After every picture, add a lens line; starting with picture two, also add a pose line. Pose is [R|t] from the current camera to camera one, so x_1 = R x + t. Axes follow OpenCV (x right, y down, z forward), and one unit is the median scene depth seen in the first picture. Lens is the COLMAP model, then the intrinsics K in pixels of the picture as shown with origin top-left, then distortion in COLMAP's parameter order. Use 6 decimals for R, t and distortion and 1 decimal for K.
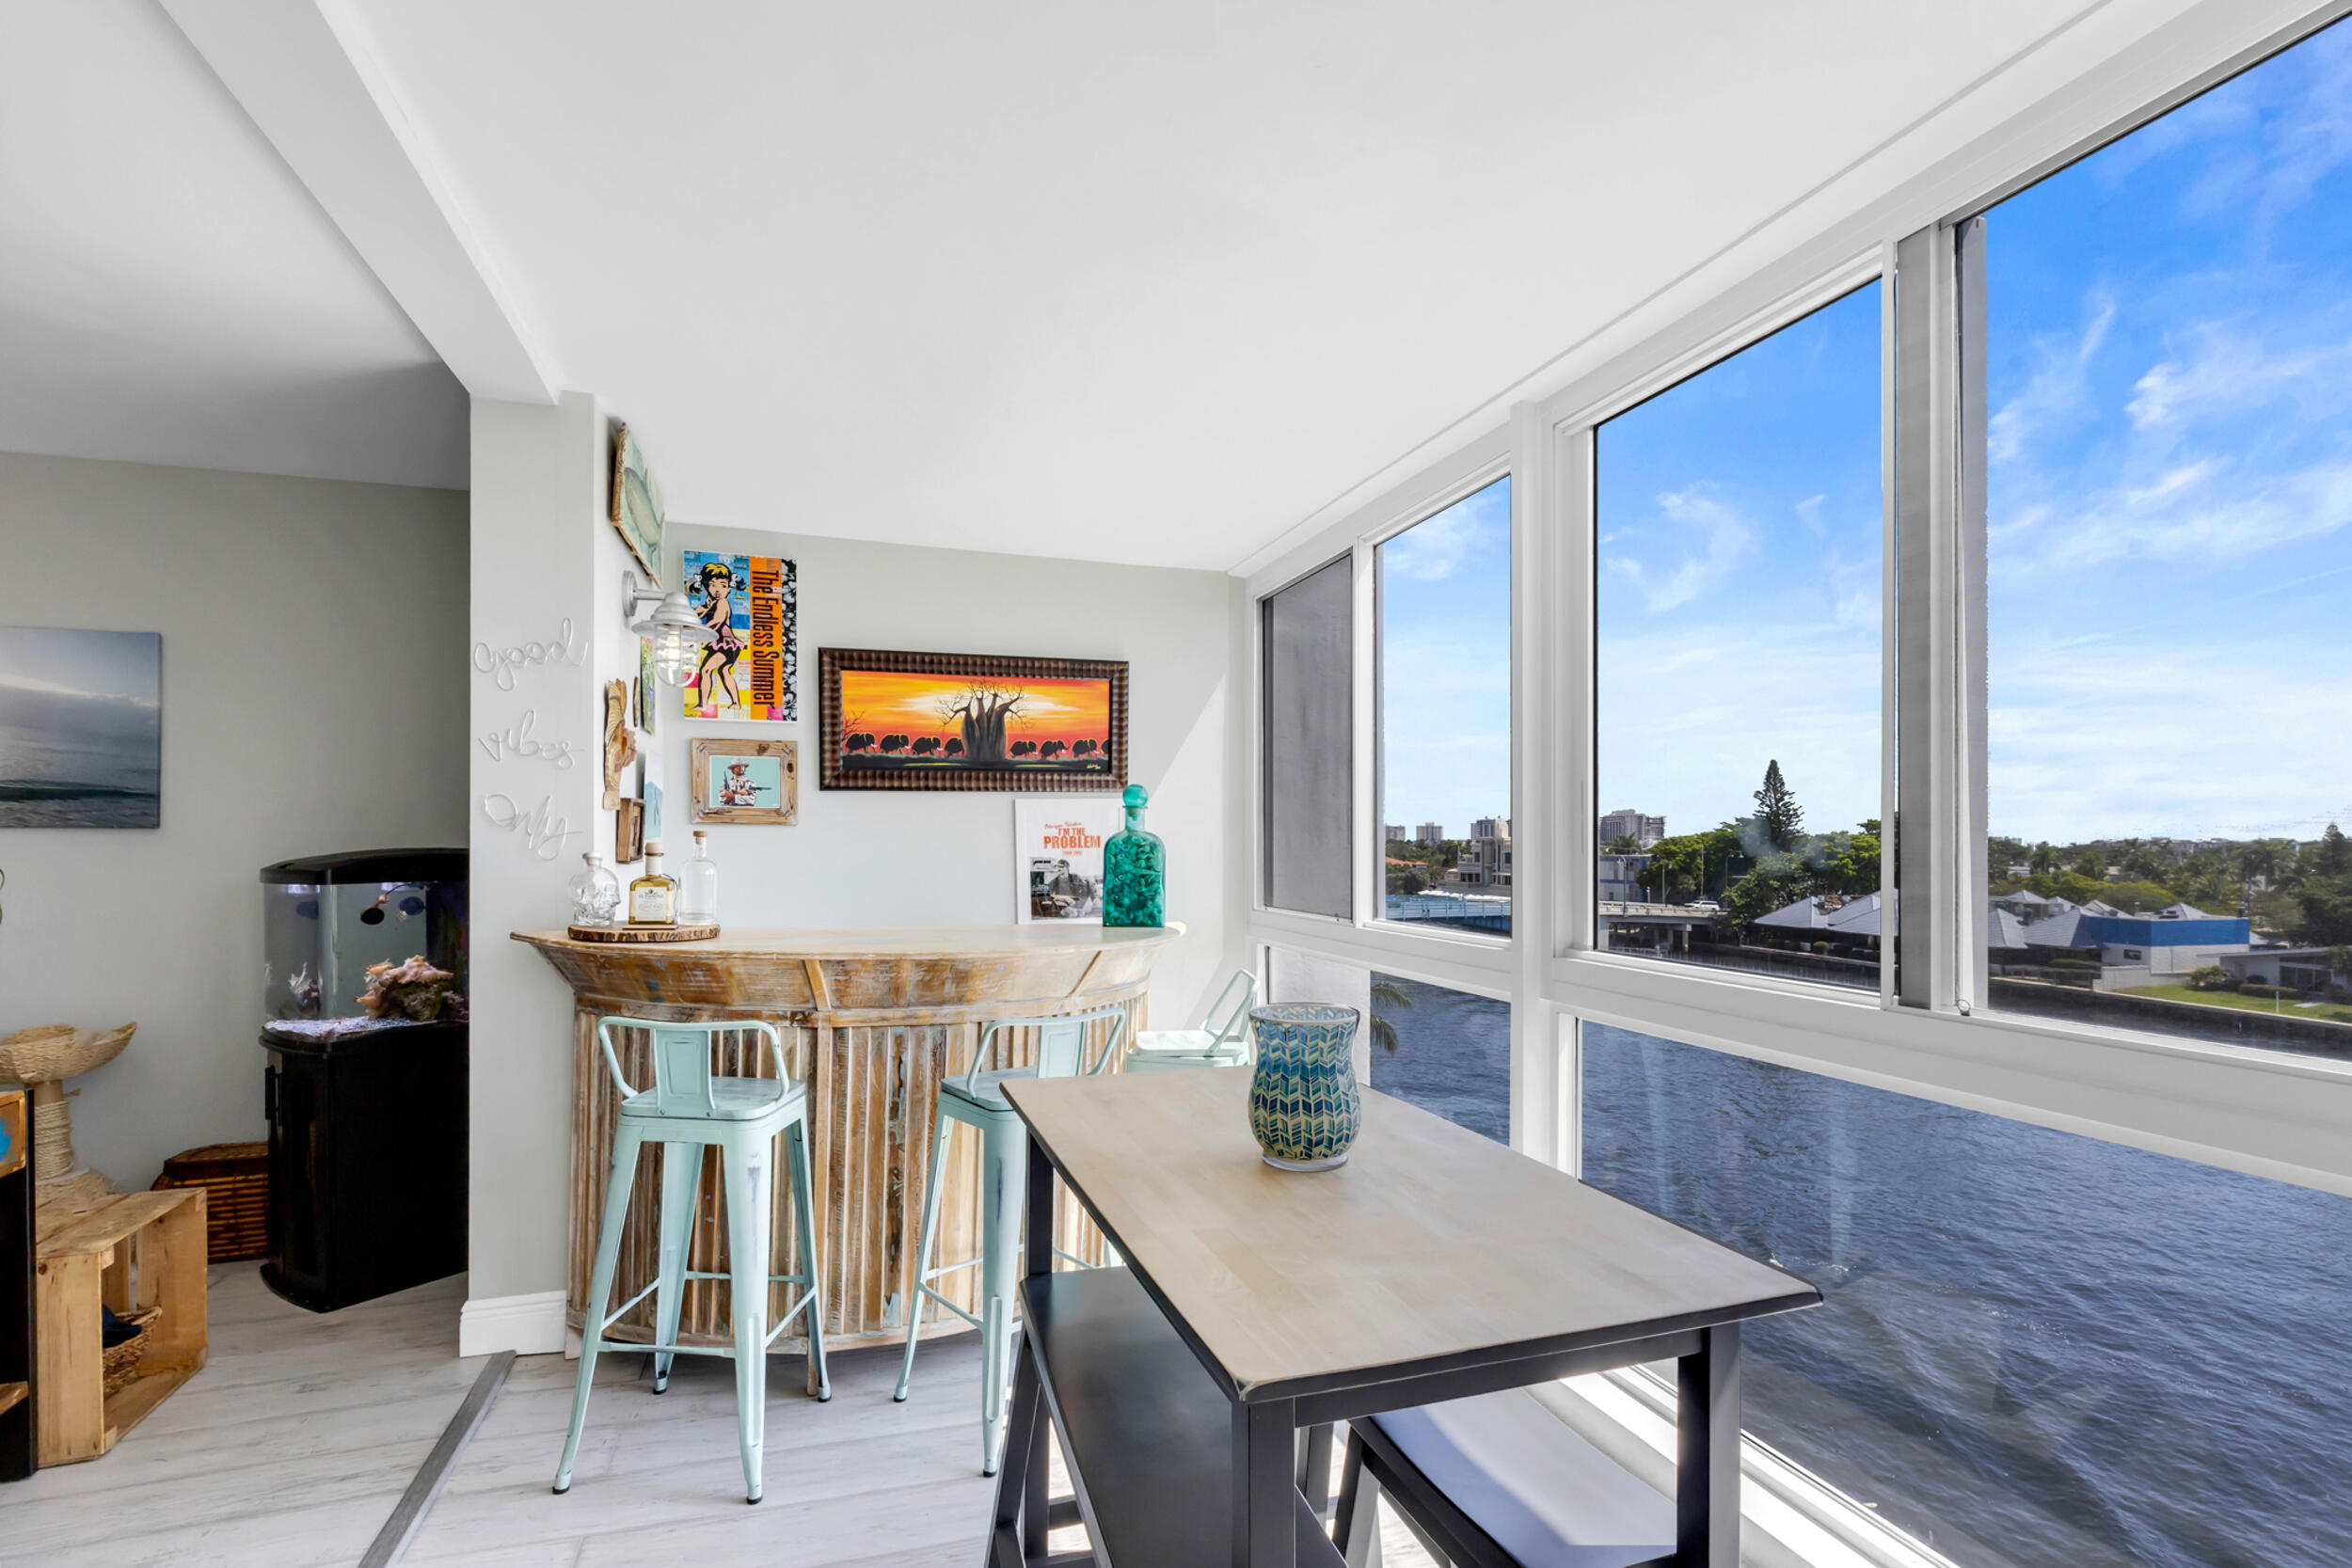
lens RADIAL K [[1070.3, 0, 1181.5], [0, 1070.3, 808.2], [0, 0, 1]] dist [-0.004980, 0.001250]
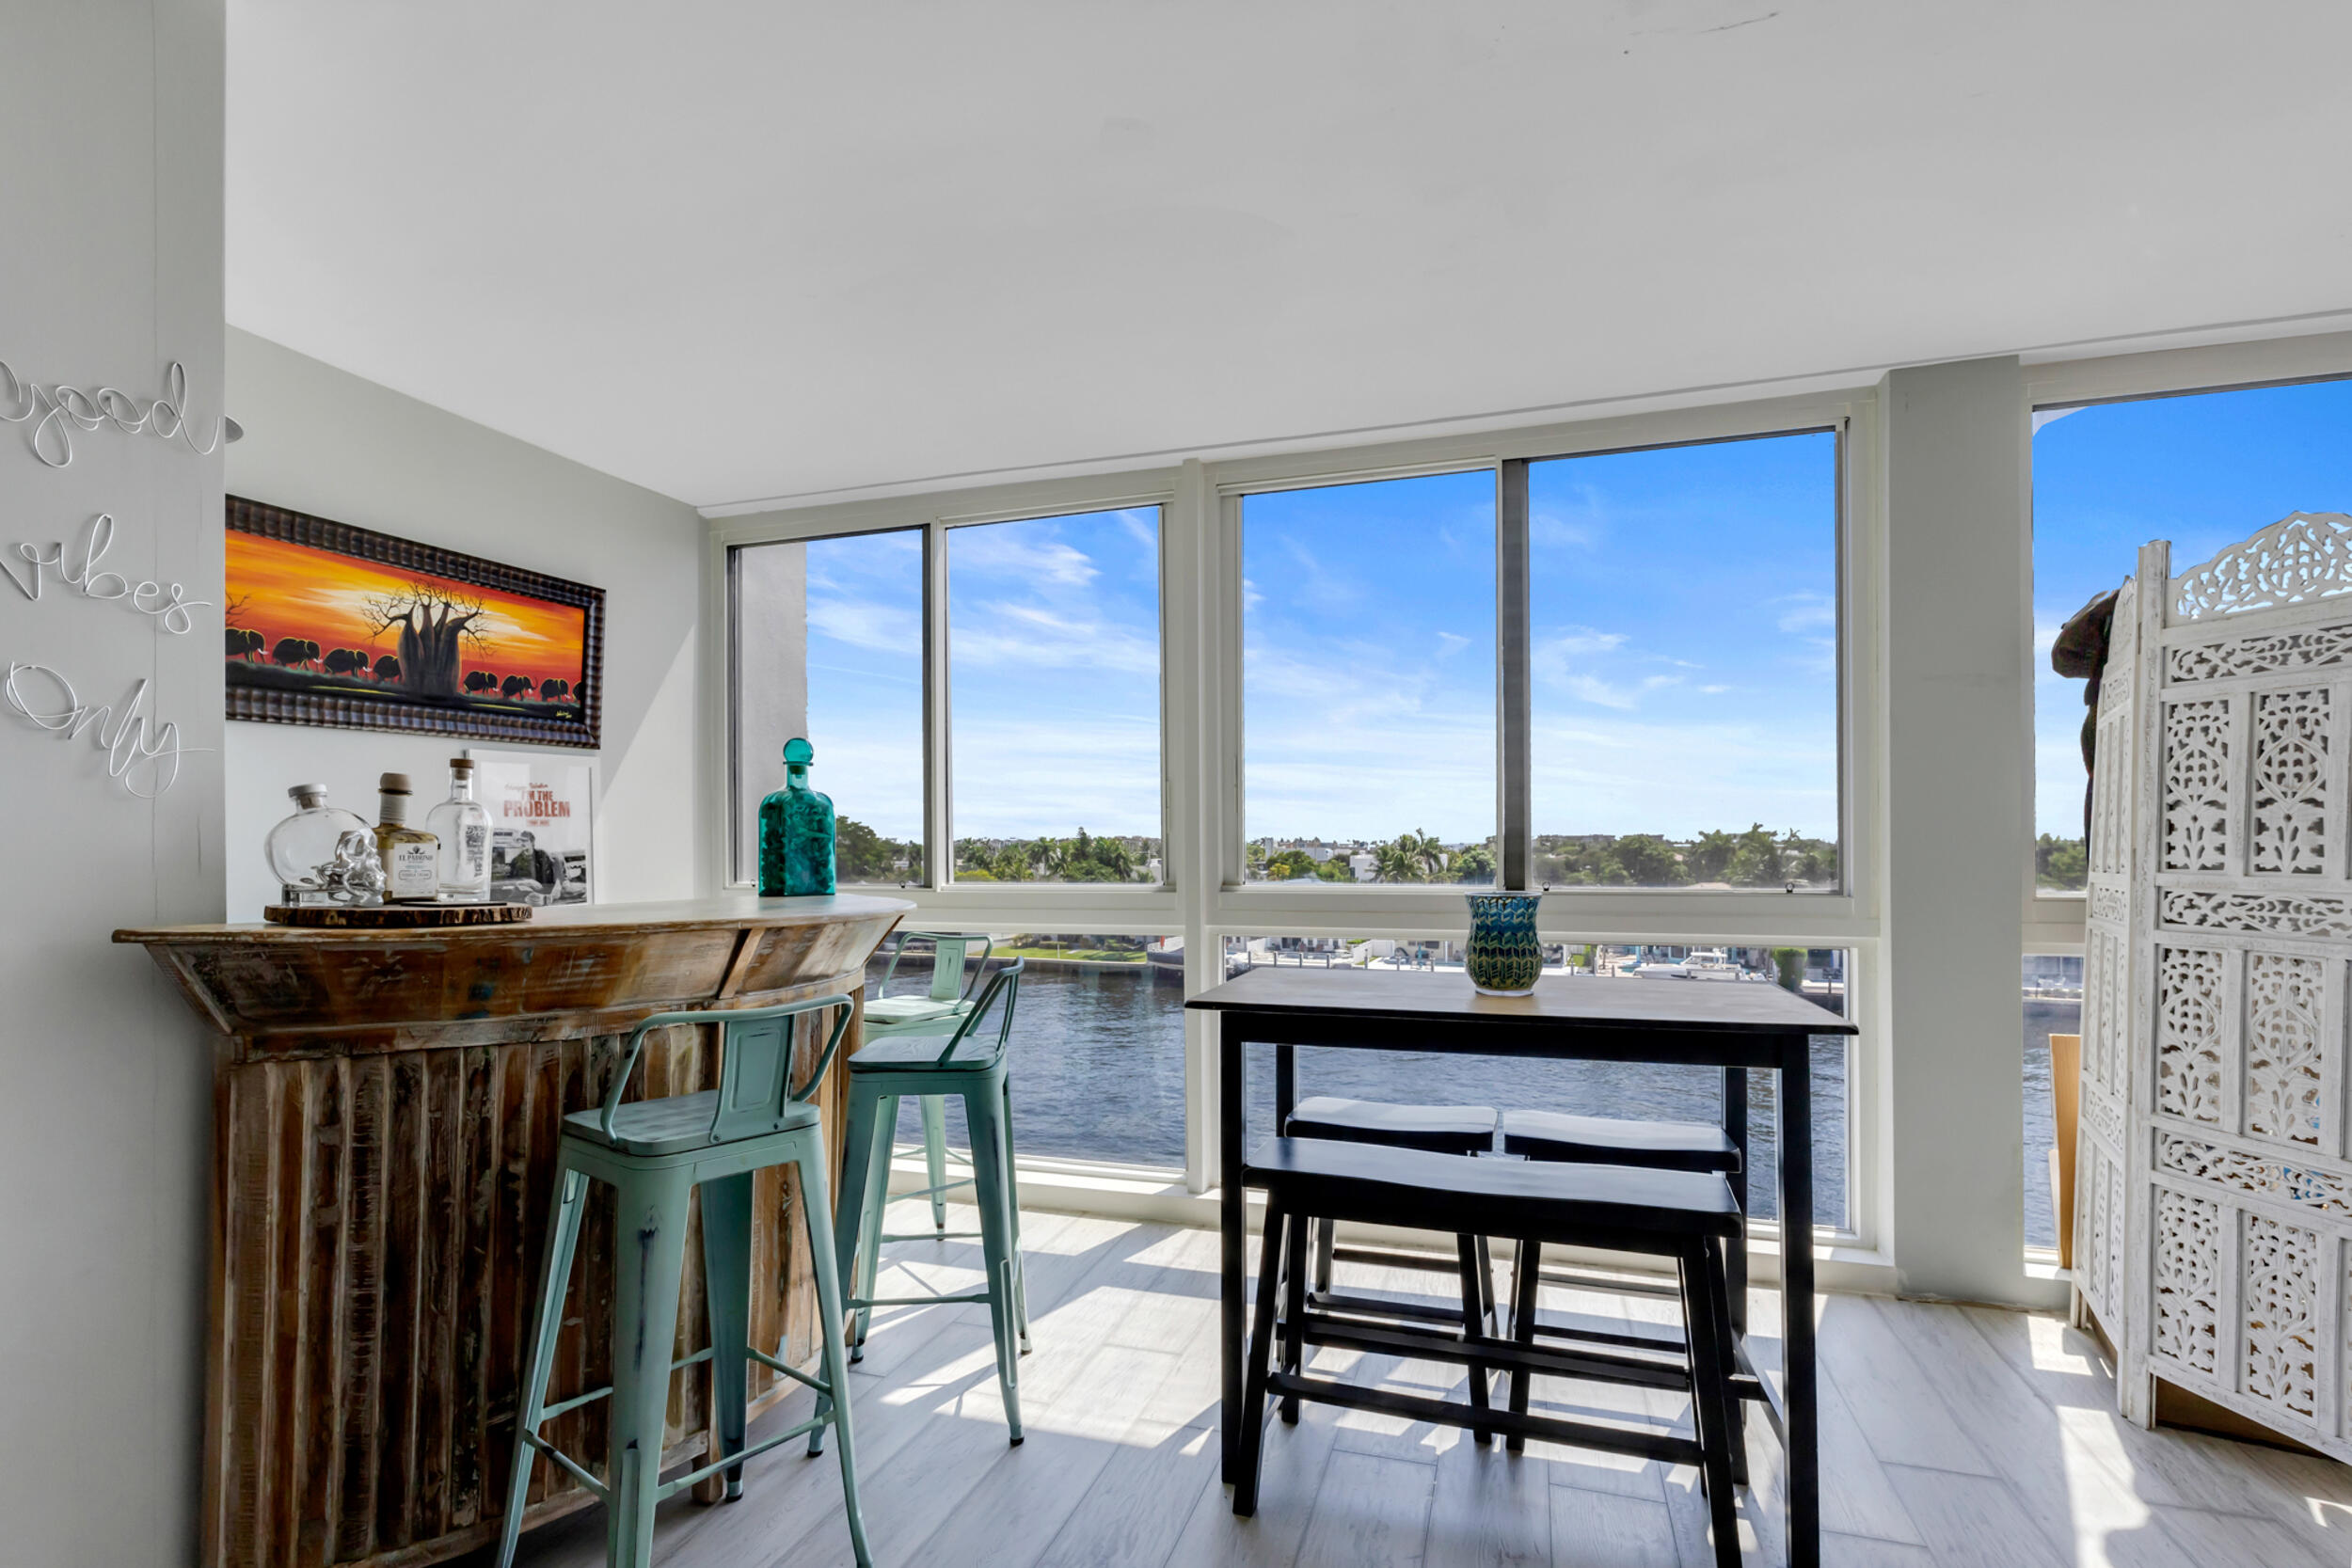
lens RADIAL K [[1070.3, 0, 1195.4], [0, 1070.3, 799.5], [0, 0, 1]] dist [-0.004980, 0.001250]
pose [[0.588181, 0.023091, 0.808400, -0.456551], [-0.014484, 0.999733, -0.018018, 0.032599], [-0.808600, -0.001111, 0.588358, 0.160722]]
